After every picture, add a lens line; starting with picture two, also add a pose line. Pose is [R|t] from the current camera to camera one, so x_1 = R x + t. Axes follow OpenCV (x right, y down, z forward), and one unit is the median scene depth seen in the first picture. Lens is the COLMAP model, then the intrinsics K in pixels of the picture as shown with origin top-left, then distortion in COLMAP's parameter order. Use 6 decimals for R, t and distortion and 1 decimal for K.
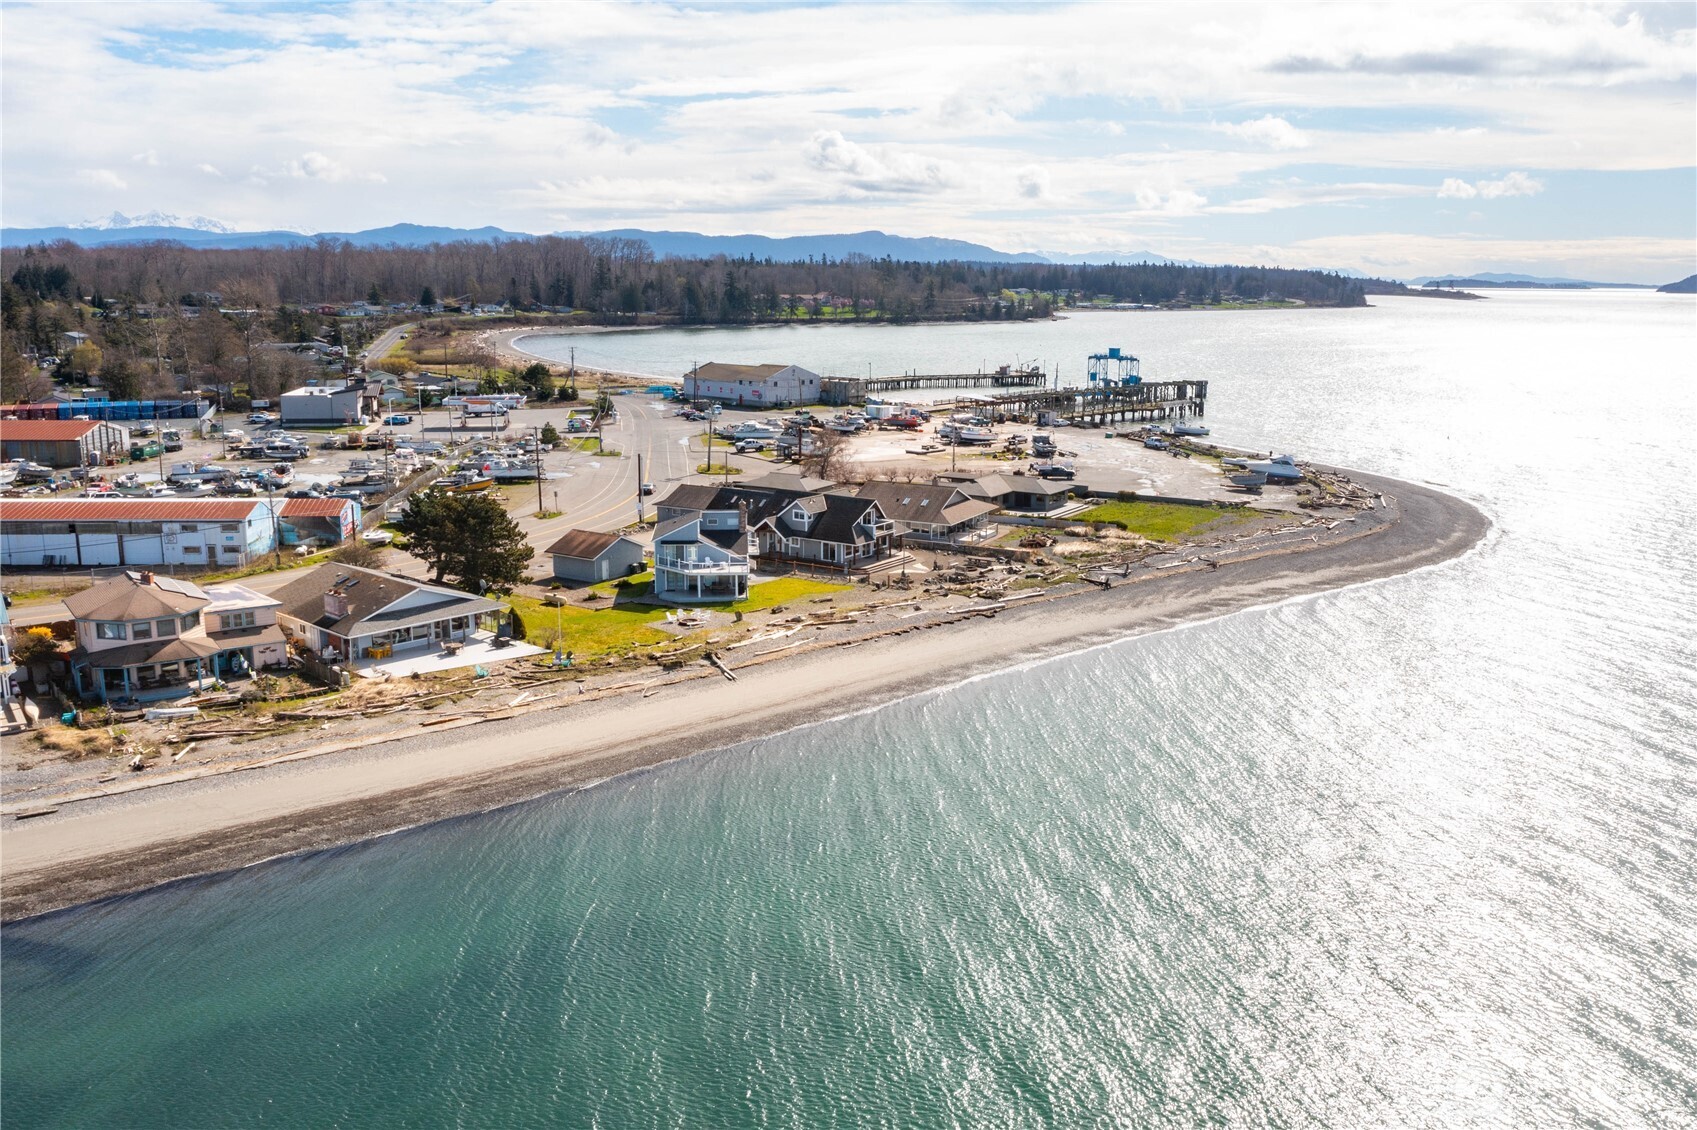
lens RADIAL K [[1325.6, 0, 857.0], [0, 1325.6, 565.8], [0, 0, 1]] dist [-0.018699, 0.005995]
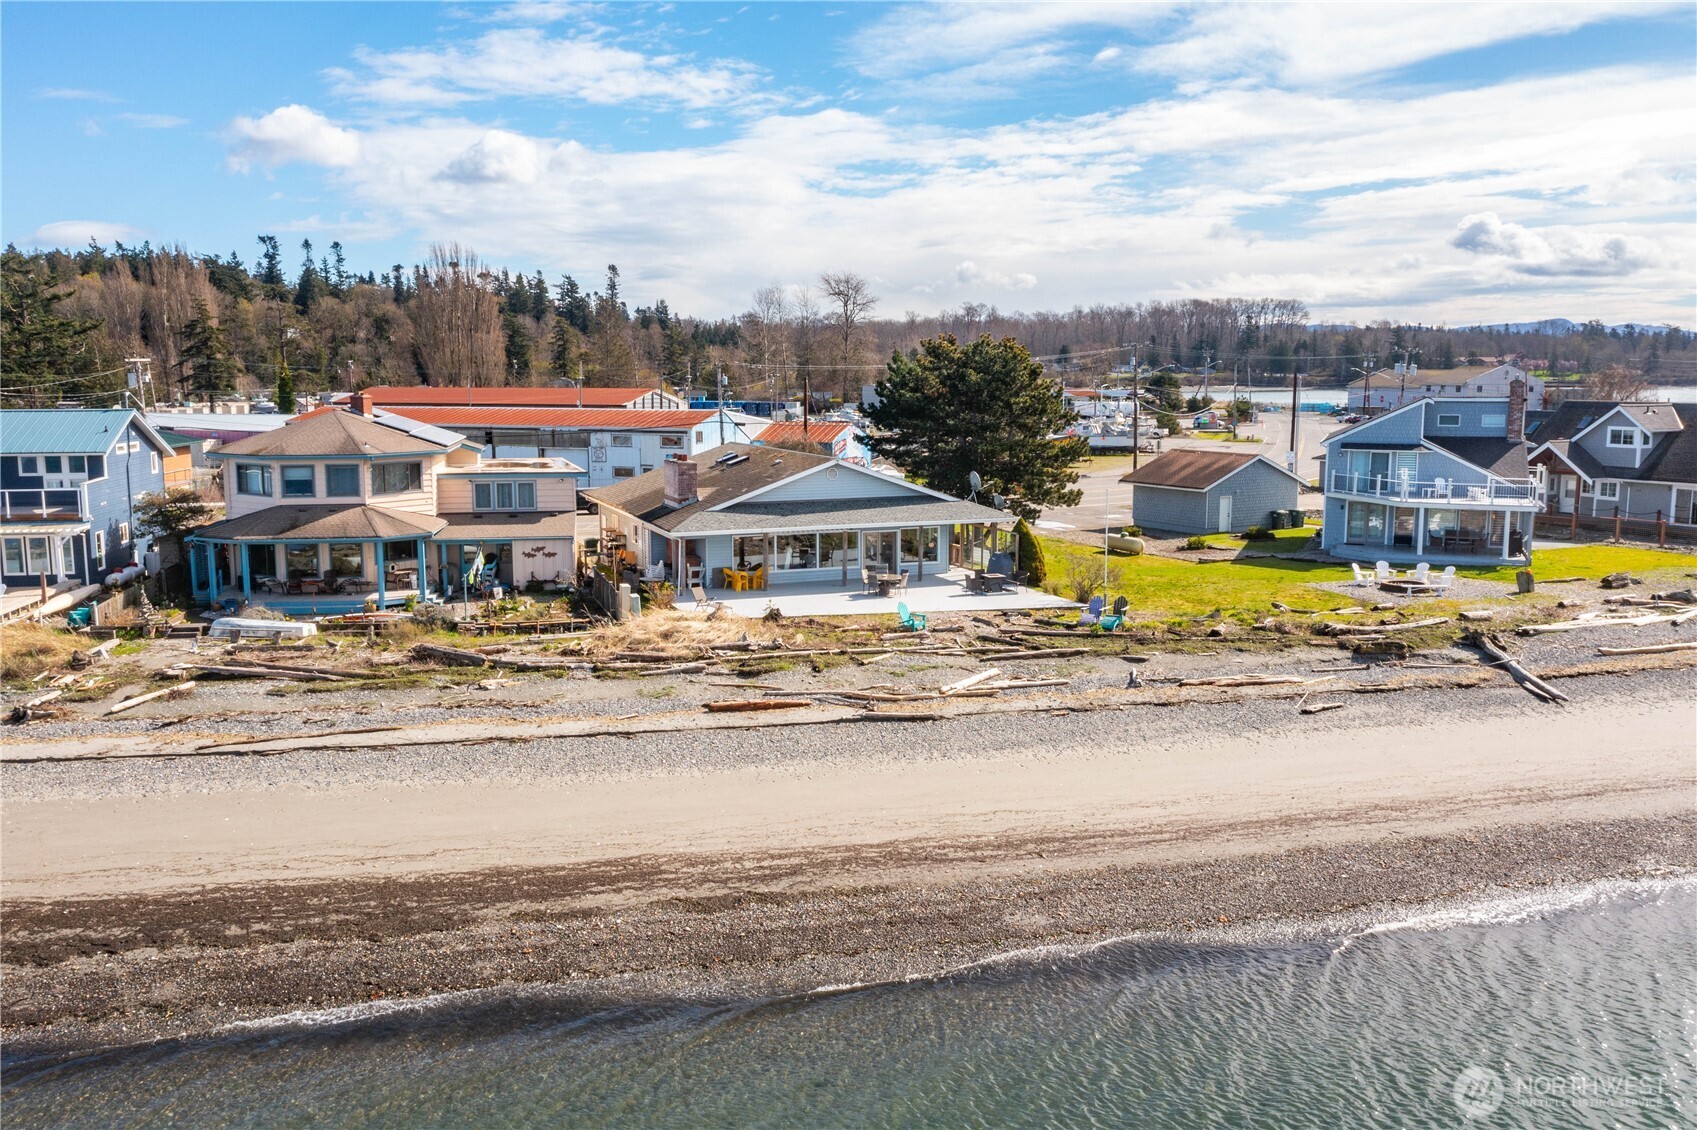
lens RADIAL K [[1325.6, 0, 857.0], [0, 1325.6, 565.8], [0, 0, 1]] dist [-0.018699, 0.005995]
pose [[0.890956, 0.051507, -0.451158, -0.102580], [-0.082495, 0.995373, -0.049275, 0.082759], [0.446533, 0.081120, 0.891083, 0.588071]]
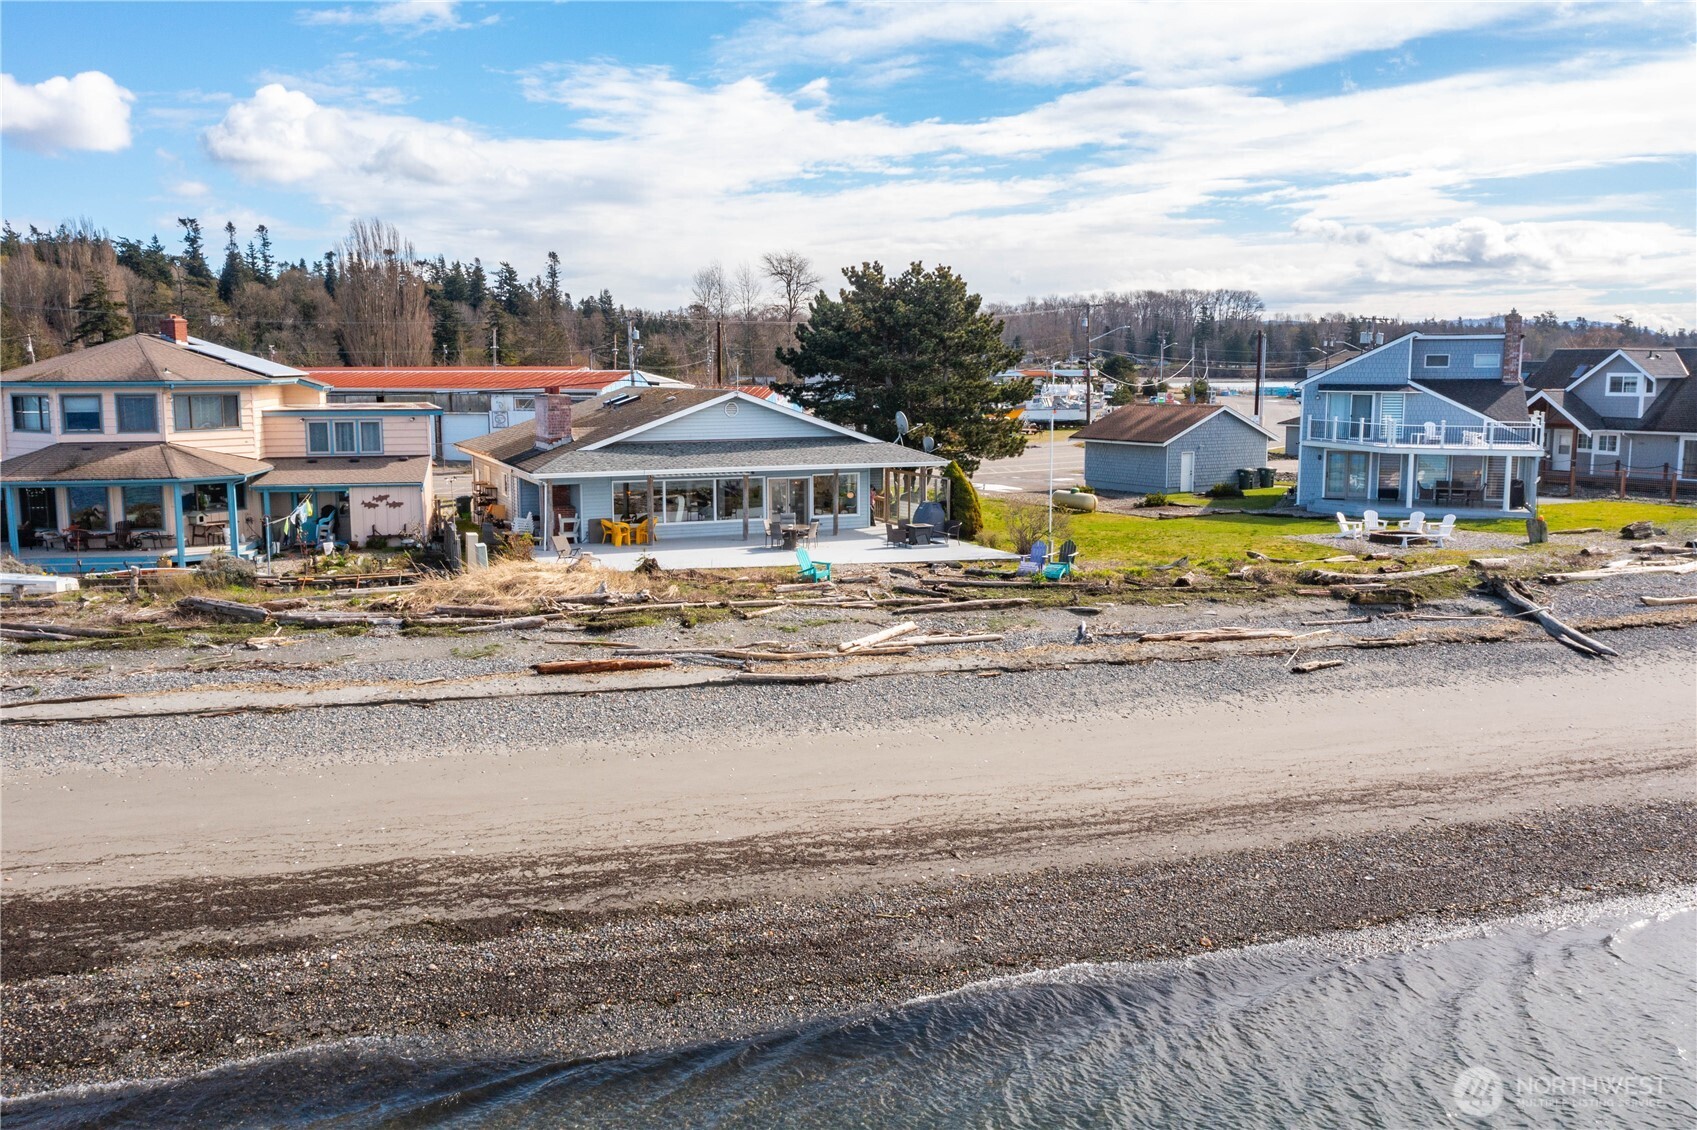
lens RADIAL K [[1341.3, 0, 848.5], [0, 1341.3, 565.0], [0, 0, 1]] dist [-0.021434, 0.005253]
pose [[0.903592, 0.046834, -0.425827, -0.119343], [-0.075710, 0.995818, -0.051132, 0.093622], [0.421651, 0.078442, 0.903359, 0.660256]]
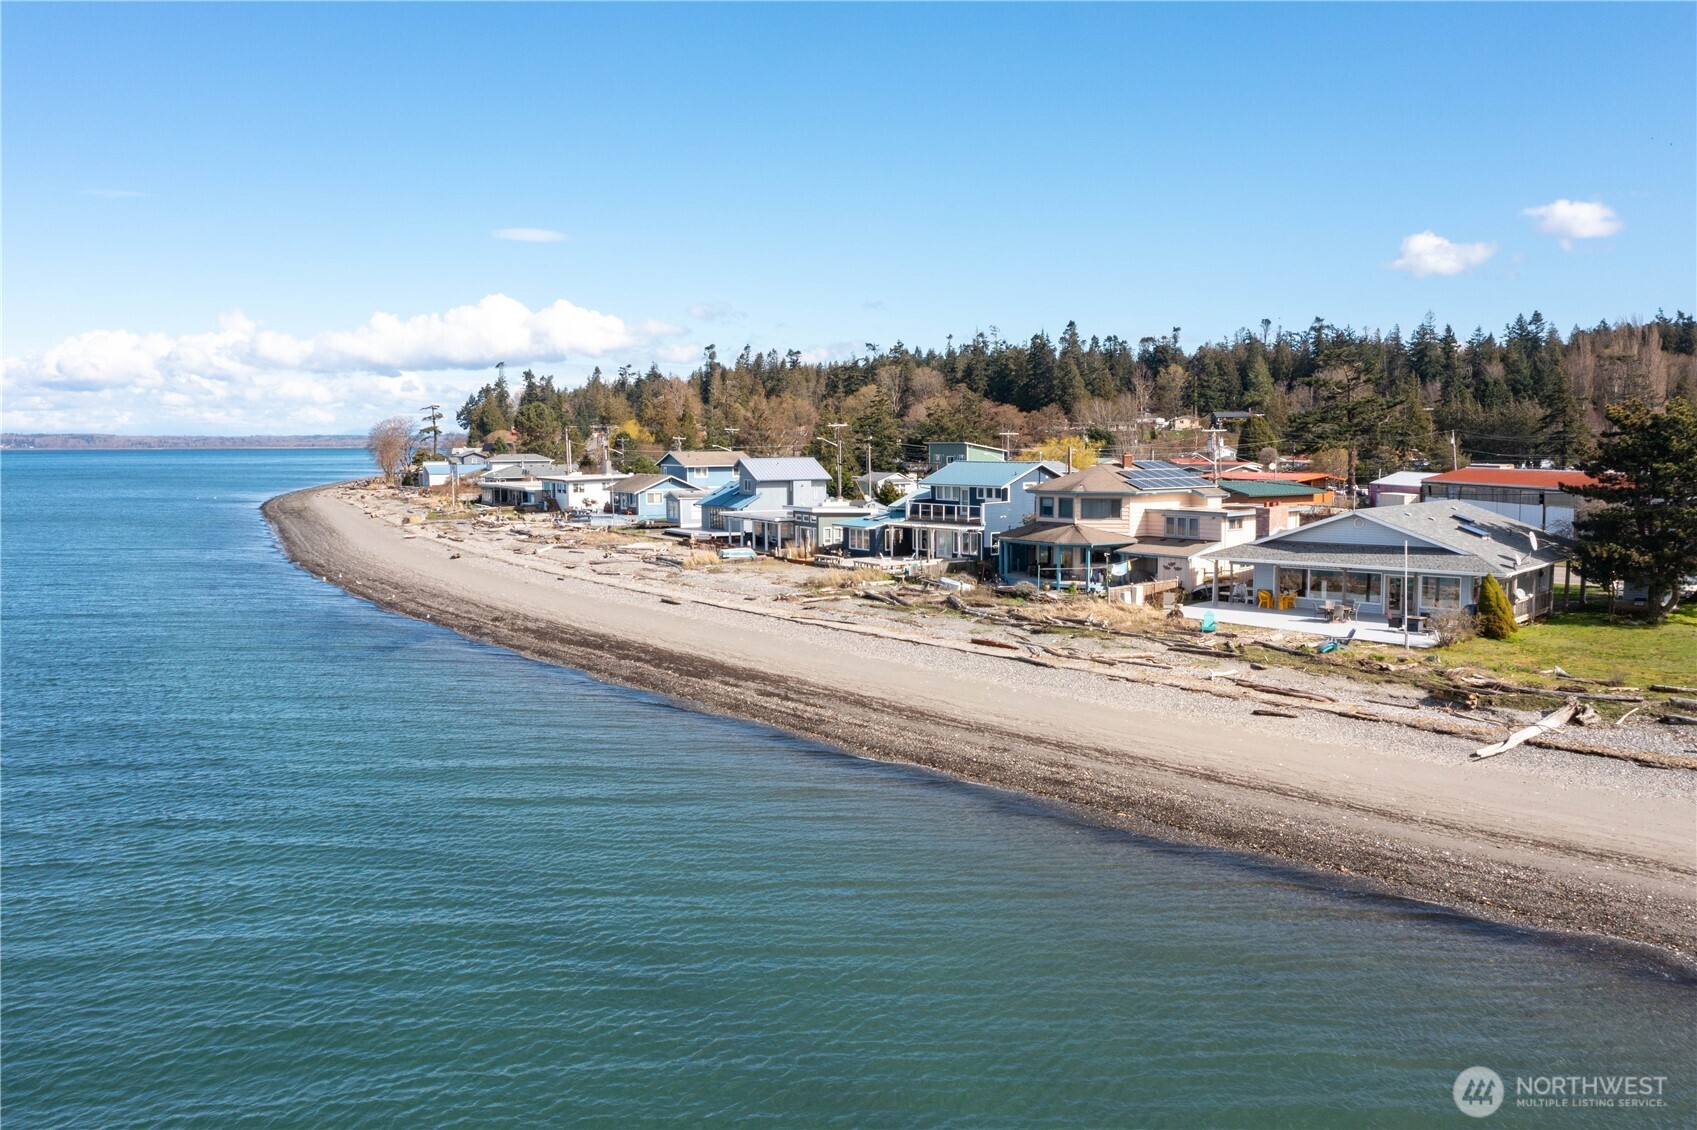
lens RADIAL K [[1341.3, 0, 848.5], [0, 1341.3, 565.0], [0, 0, 1]] dist [-0.021434, 0.005253]
pose [[-0.002246, 0.080854, -0.996723, 0.276761], [-0.196993, 0.977159, 0.079711, 0.038908], [0.980402, 0.196527, 0.013733, 0.804083]]
